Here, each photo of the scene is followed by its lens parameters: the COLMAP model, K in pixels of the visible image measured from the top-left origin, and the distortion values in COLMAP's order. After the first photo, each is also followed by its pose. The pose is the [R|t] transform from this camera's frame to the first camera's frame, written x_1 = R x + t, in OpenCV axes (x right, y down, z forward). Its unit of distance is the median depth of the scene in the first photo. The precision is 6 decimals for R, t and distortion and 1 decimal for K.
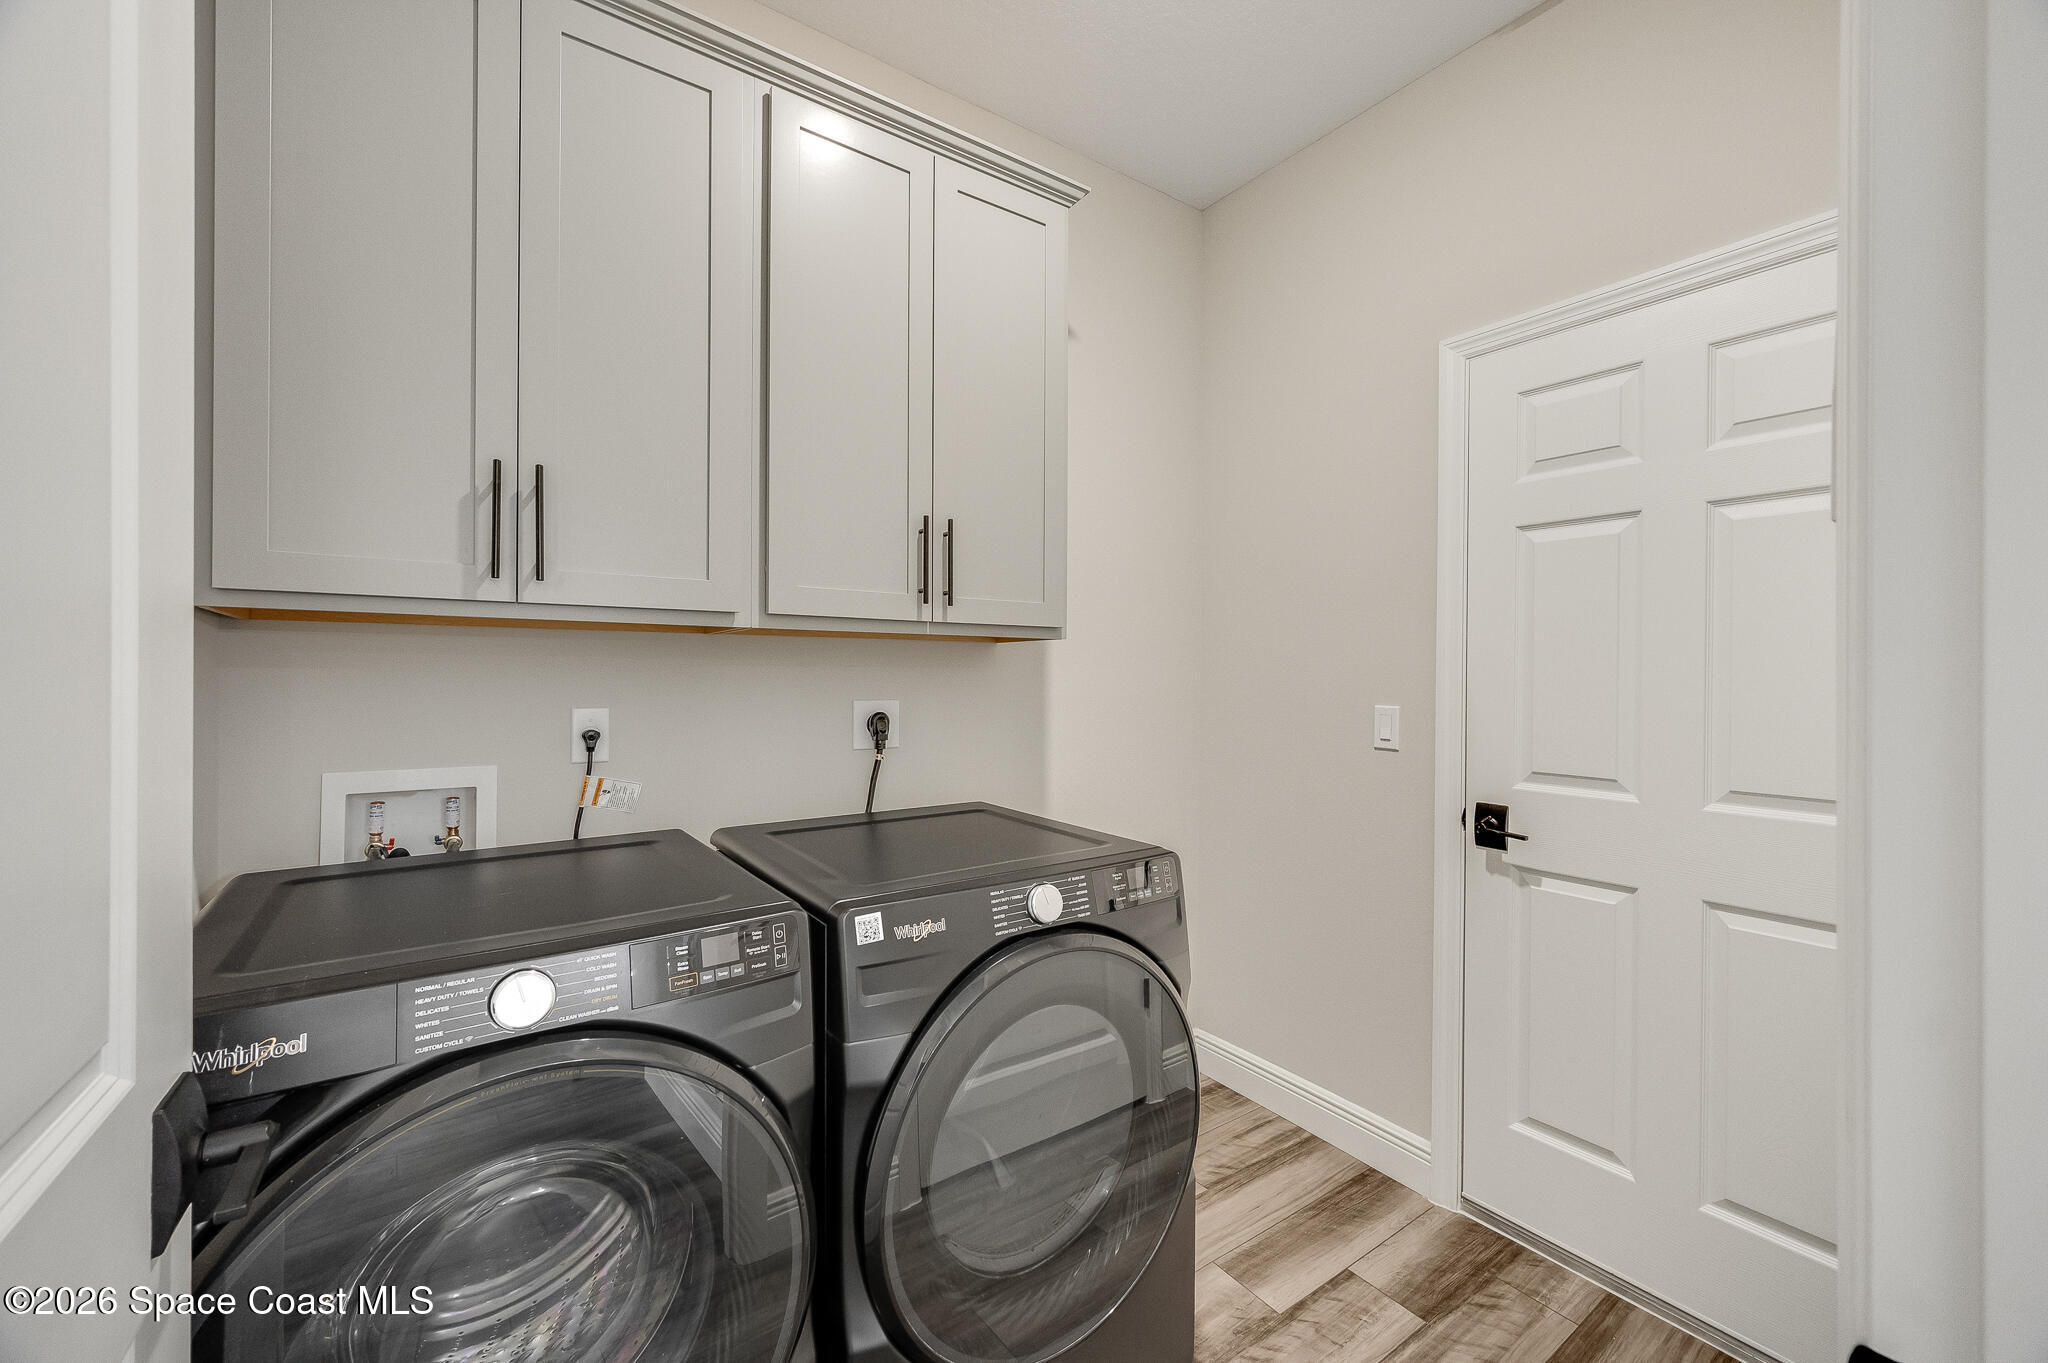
lens RADIAL K [[822.0, 0, 1025.9], [0, 822.0, 675.0], [0, 0, 1]] dist [-0.001533, -0.000141]
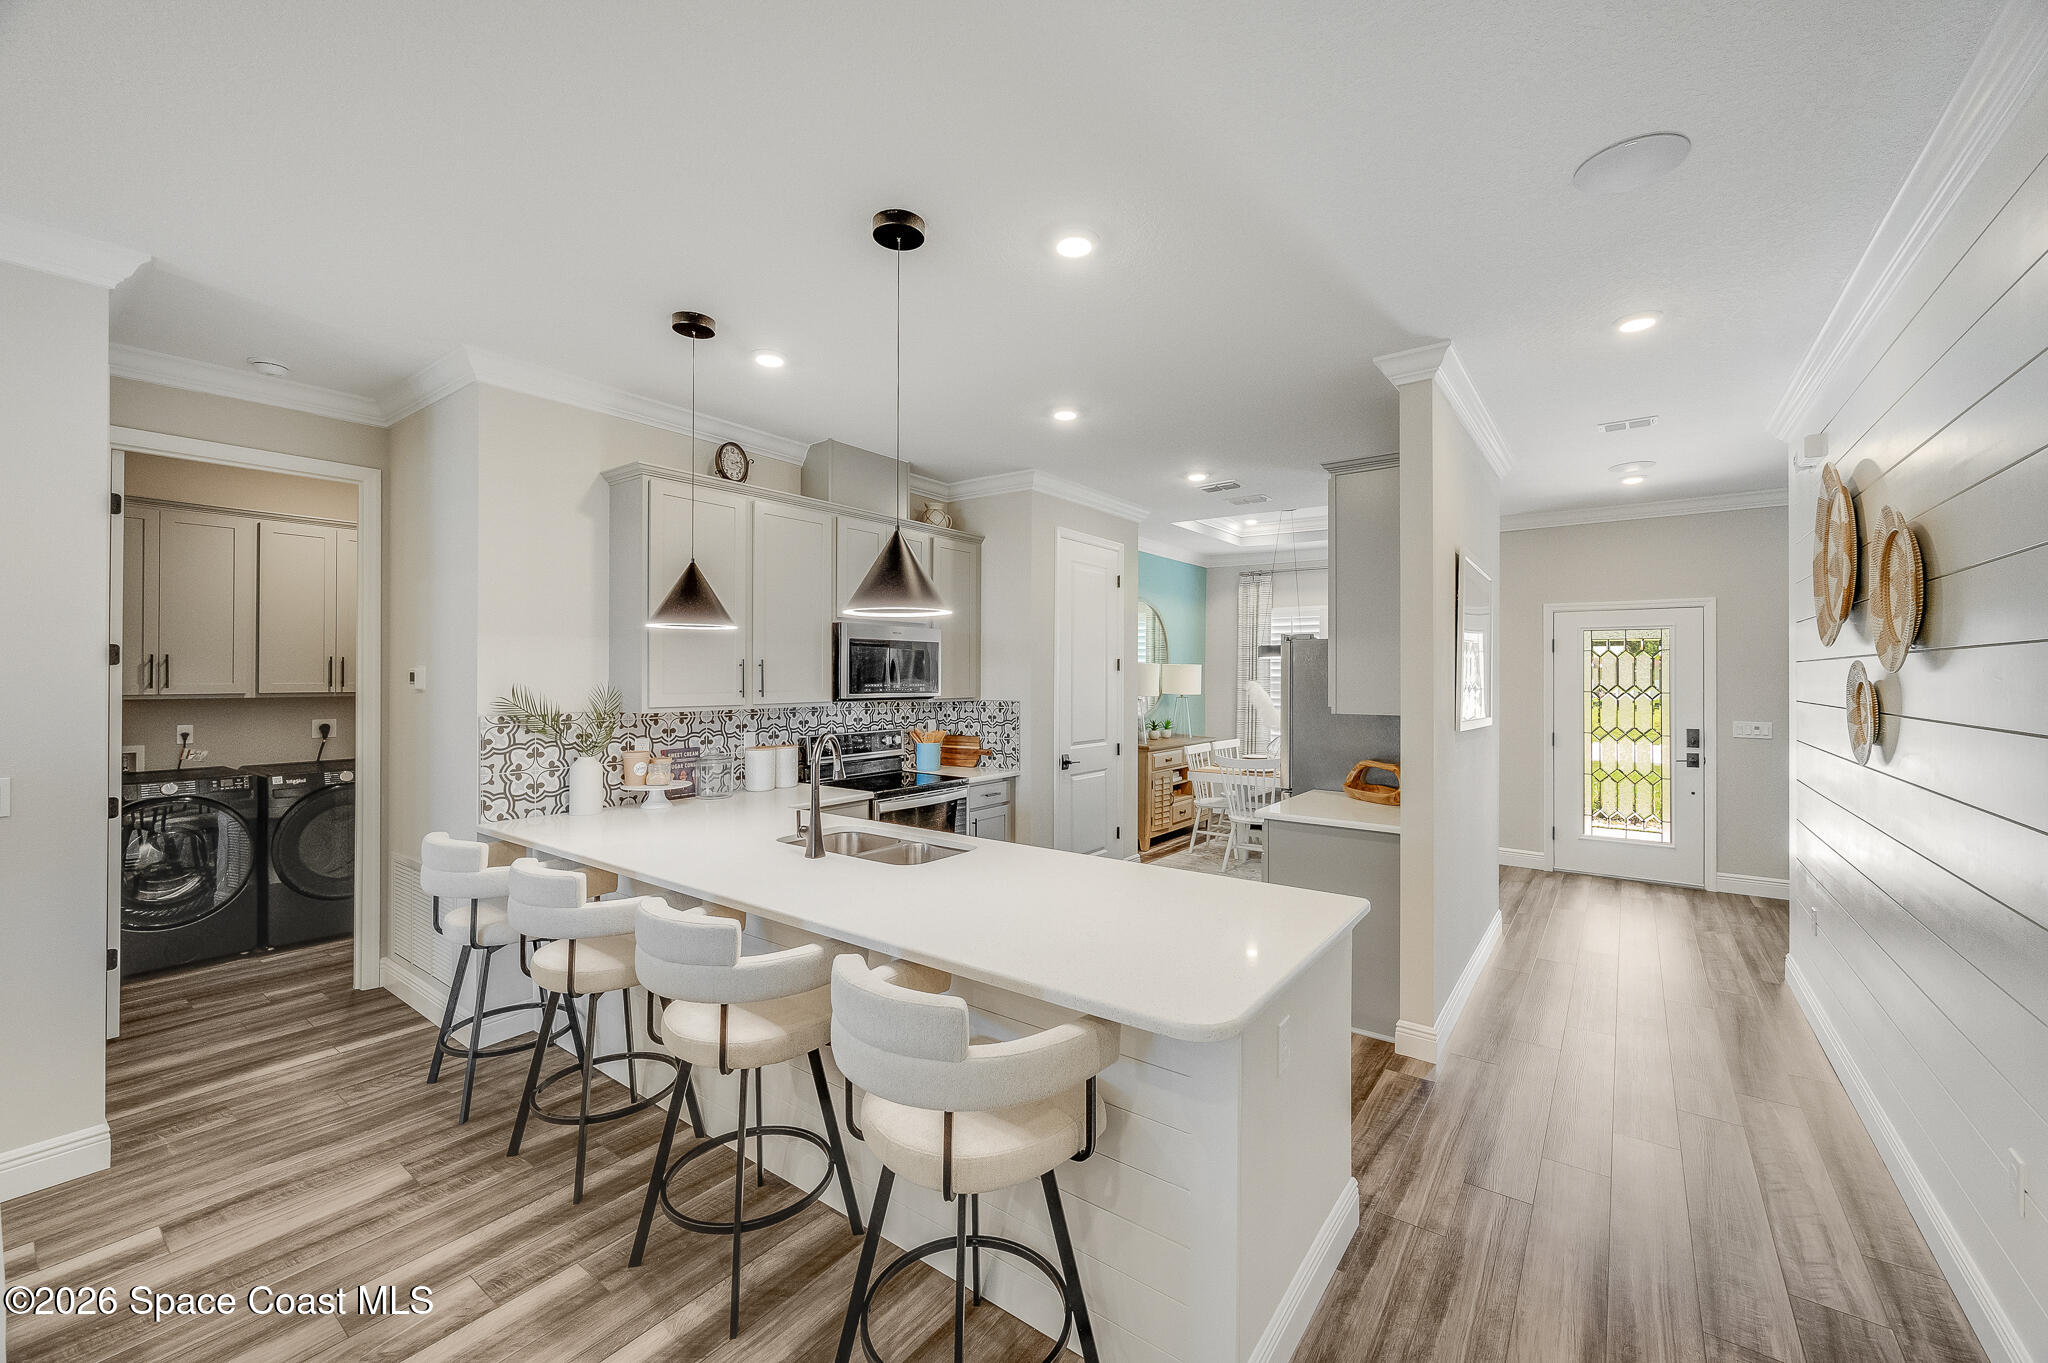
lens RADIAL K [[822.0, 0, 1025.4], [0, 822.0, 671.0], [0, 0, 1]] dist [-0.001533, -0.000141]
pose [[0.947286, -0.000148, 0.320388, 1.473479], [0.001399, 0.999992, -0.003673, -0.148859], [-0.320385, 0.003928, 0.947279, -2.935289]]
